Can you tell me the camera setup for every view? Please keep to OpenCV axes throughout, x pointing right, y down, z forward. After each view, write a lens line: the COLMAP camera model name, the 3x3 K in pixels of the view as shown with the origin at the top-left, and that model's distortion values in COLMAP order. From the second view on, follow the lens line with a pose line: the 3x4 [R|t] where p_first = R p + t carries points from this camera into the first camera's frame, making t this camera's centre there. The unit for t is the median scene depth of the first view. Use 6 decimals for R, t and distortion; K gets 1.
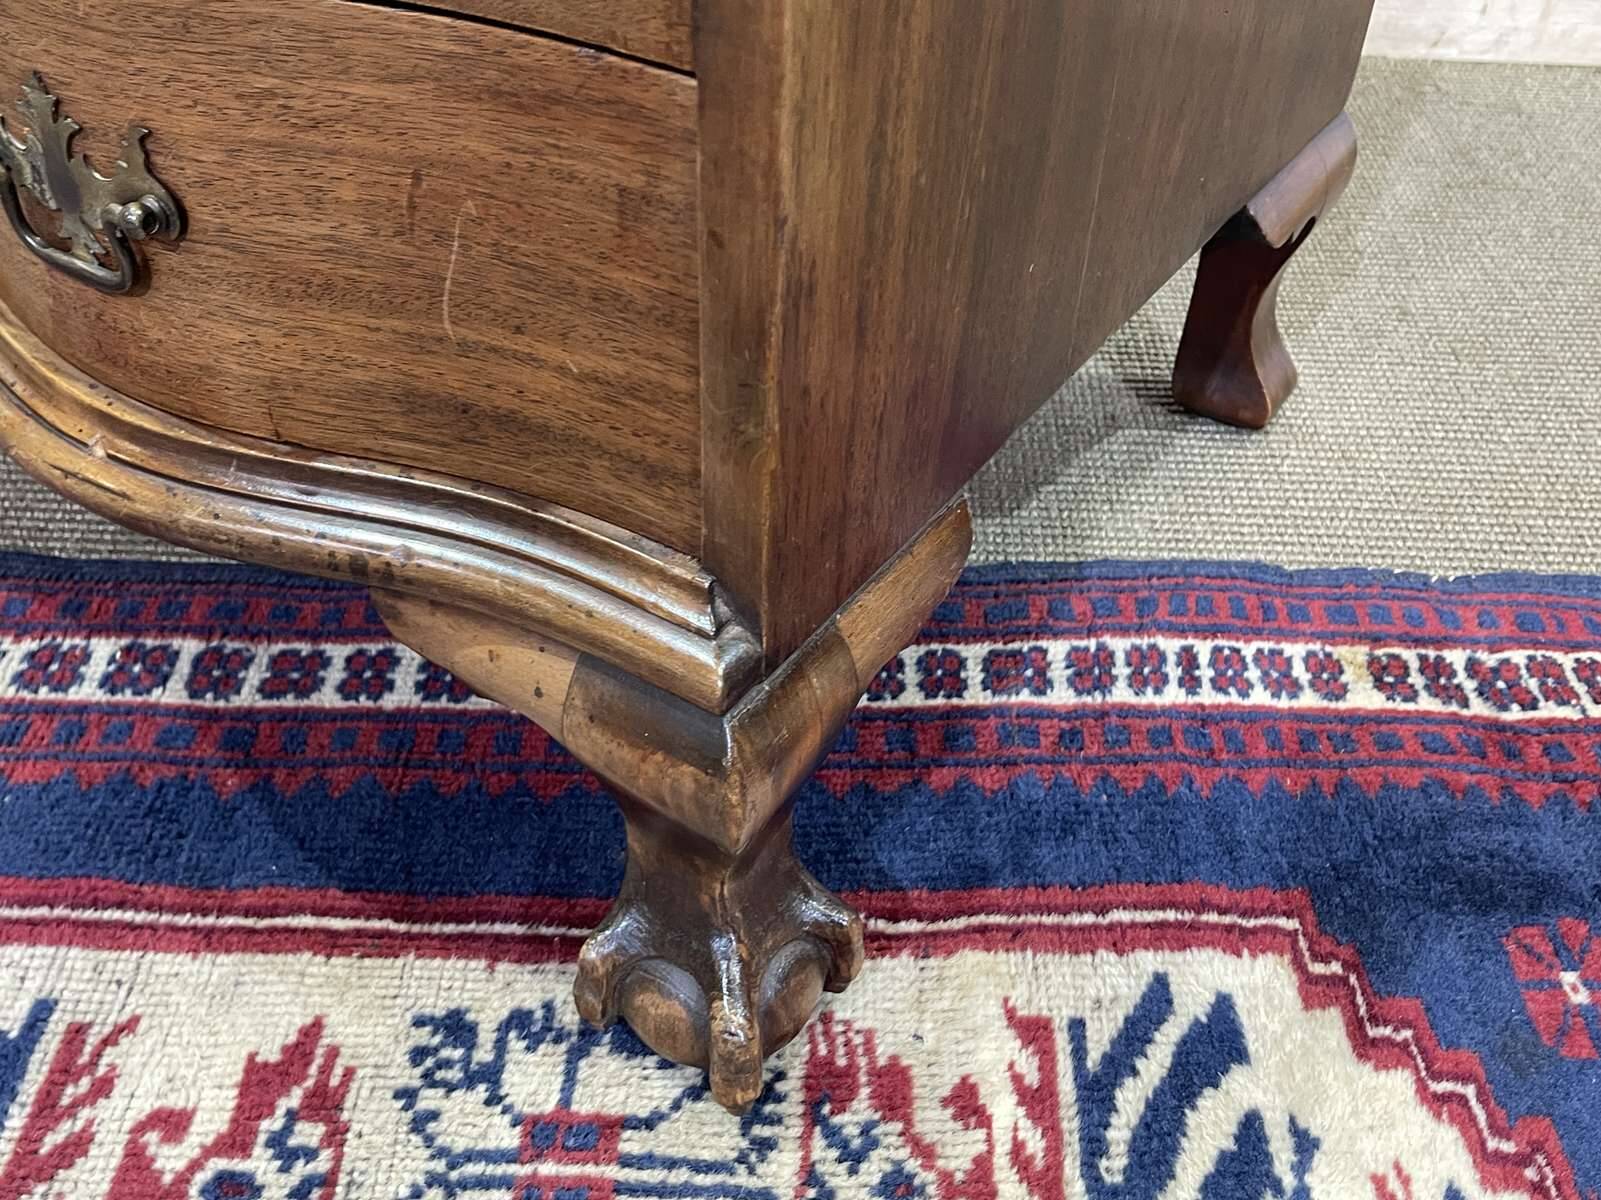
lens RADIAL K [[1591.0, 0, 821.3], [0, 1591.0, 594.2], [0, 0, 1]] dist [0.019833, 0.001716]
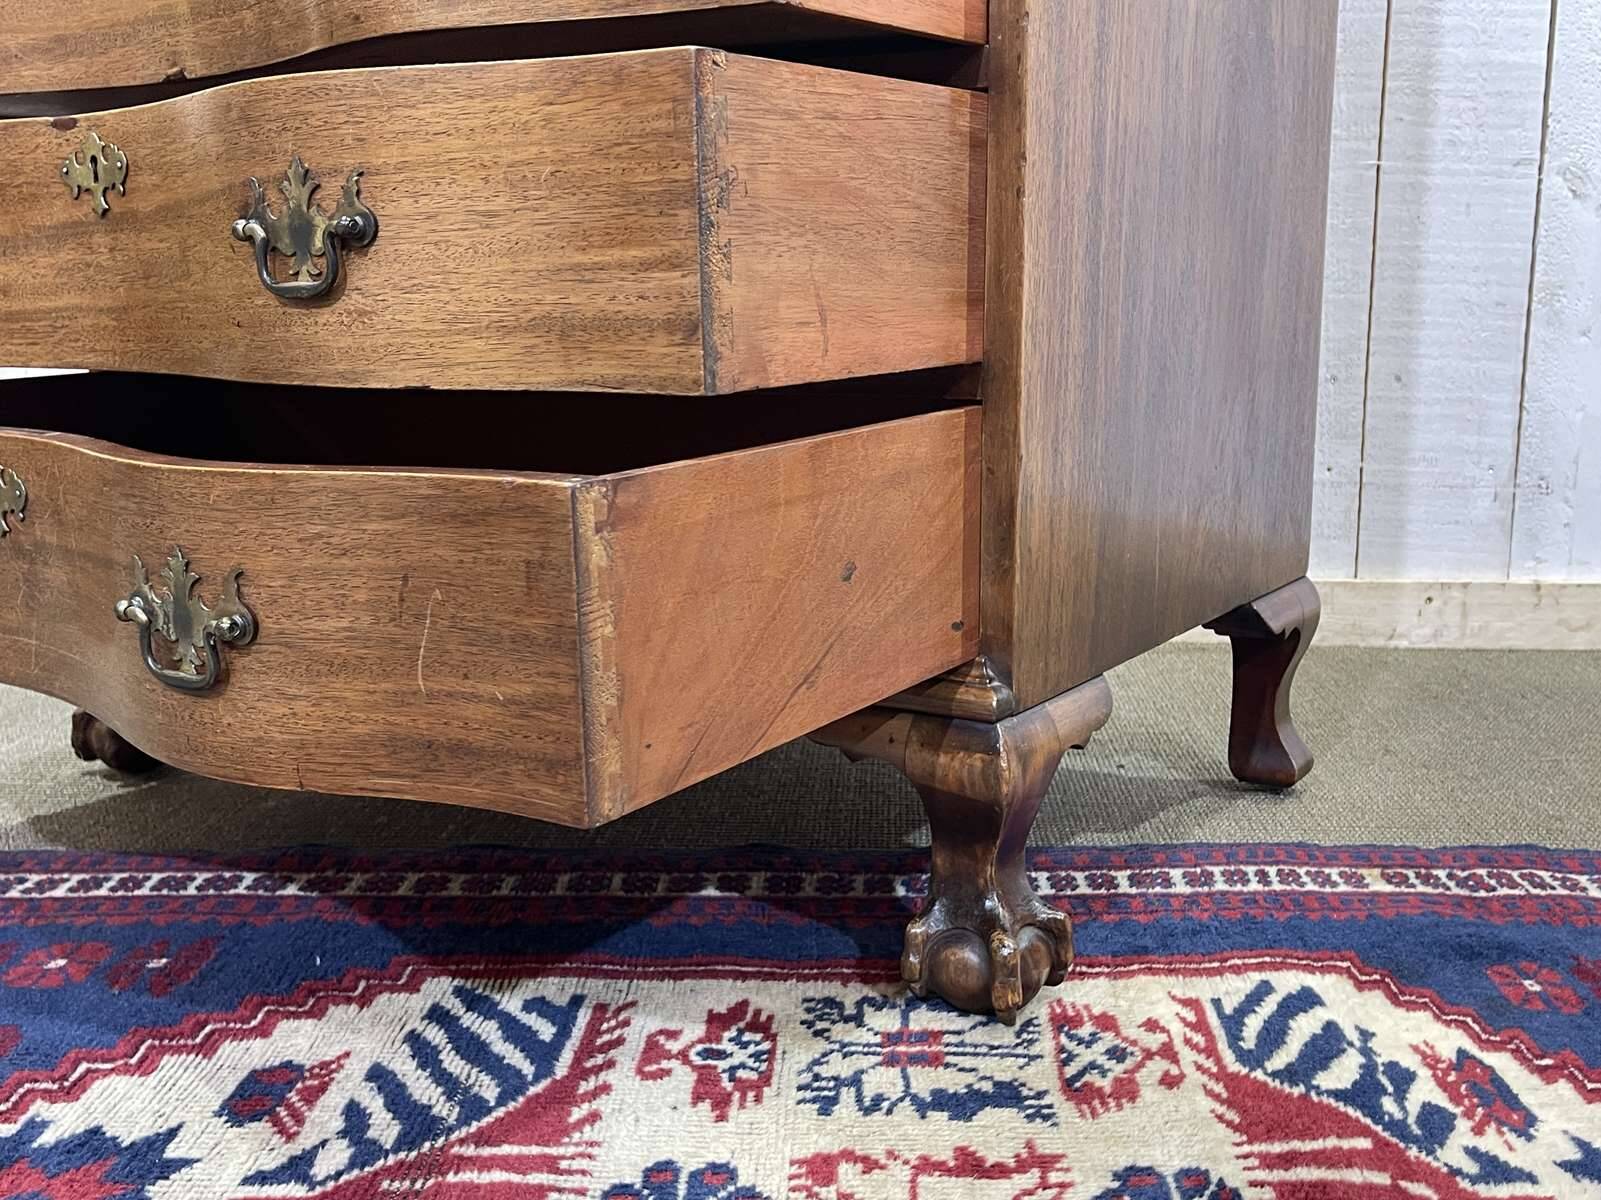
lens RADIAL K [[1591.0, 0, 821.3], [0, 1591.0, 594.2], [0, 0, 1]] dist [0.019833, 0.001716]
pose [[0.999172, -0.027925, -0.029580, -0.144582], [0.009857, 0.871691, -0.489957, 0.569716], [0.039467, 0.489259, 0.871245, -0.498907]]
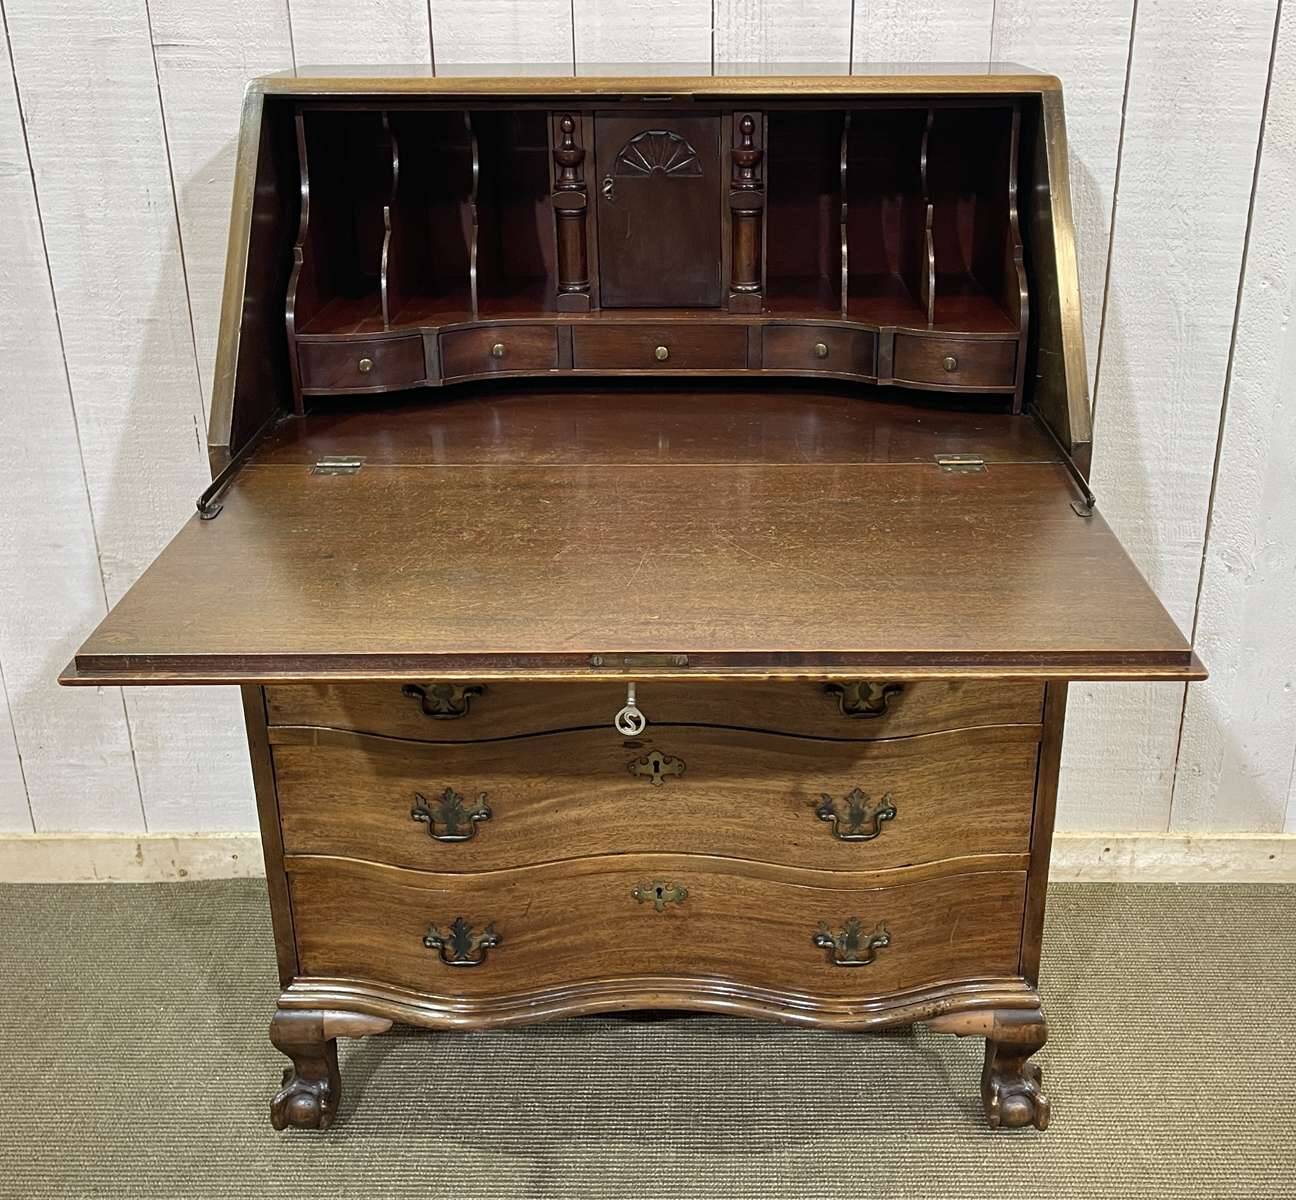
lens RADIAL K [[1498.5, 0, 698.1], [0, 1498.5, 597.4], [0, 0, 1]] dist [0.030593, 0.004639]
pose [[0.999383, -0.034898, -0.004025, -0.078370], [0.032053, 0.952750, -0.302059, -0.252914], [0.014376, 0.301744, 0.953281, -1.440177]]
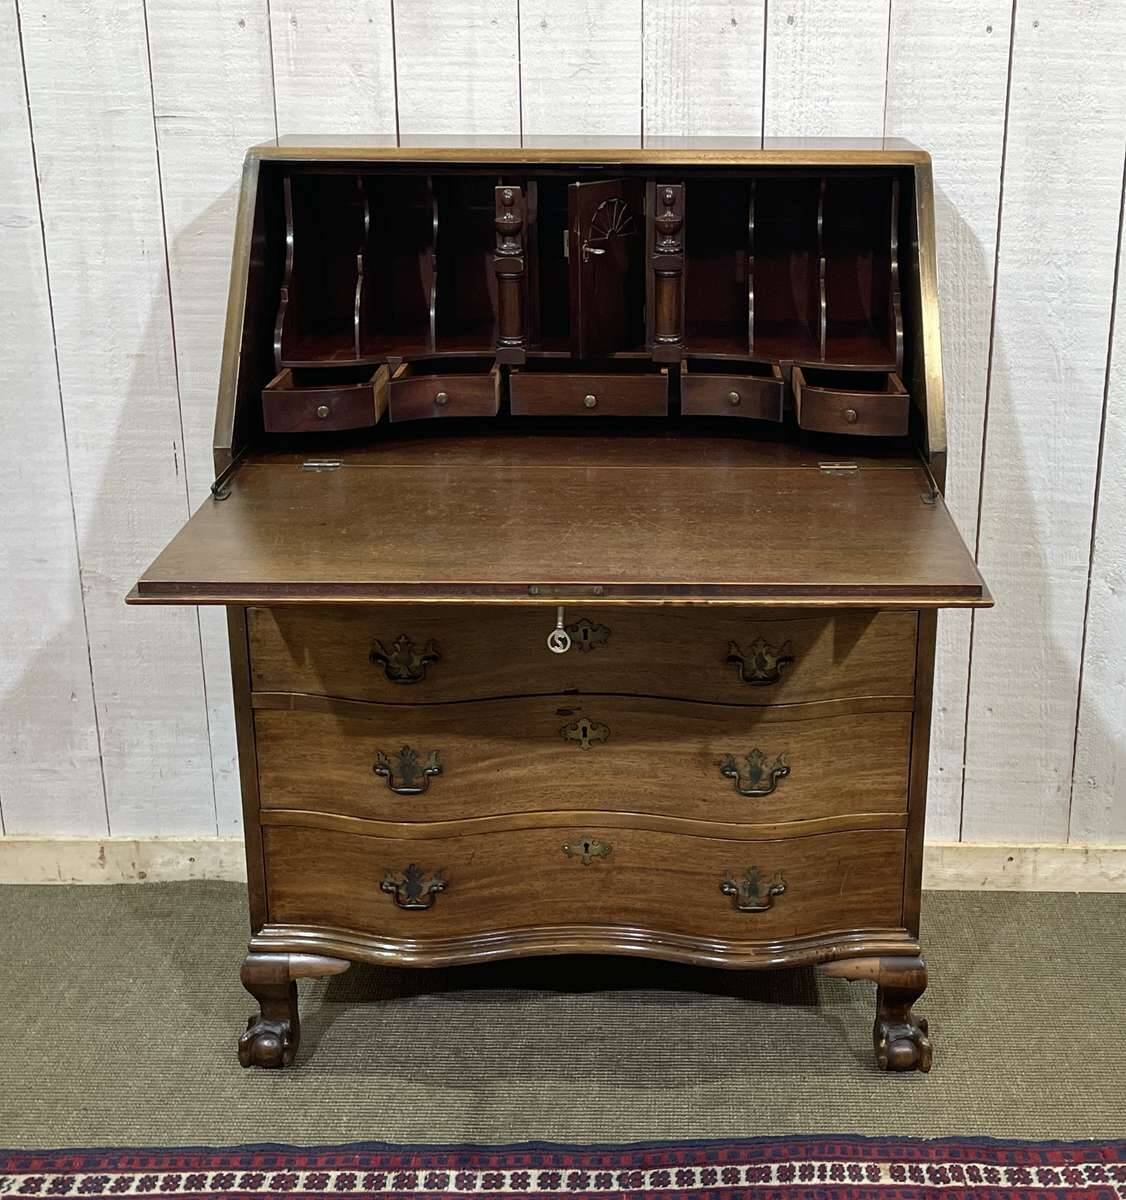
lens RADIAL K [[1790.0, 0, 662.6], [0, 1790.0, 629.5], [0, 0, 1]] dist [0.108440, -0.295788]
pose [[0.999652, -0.026385, -0.000225, -0.015098], [0.024535, 0.932623, -0.360017, 0.289160], [0.009709, 0.359886, 0.932946, -2.228887]]
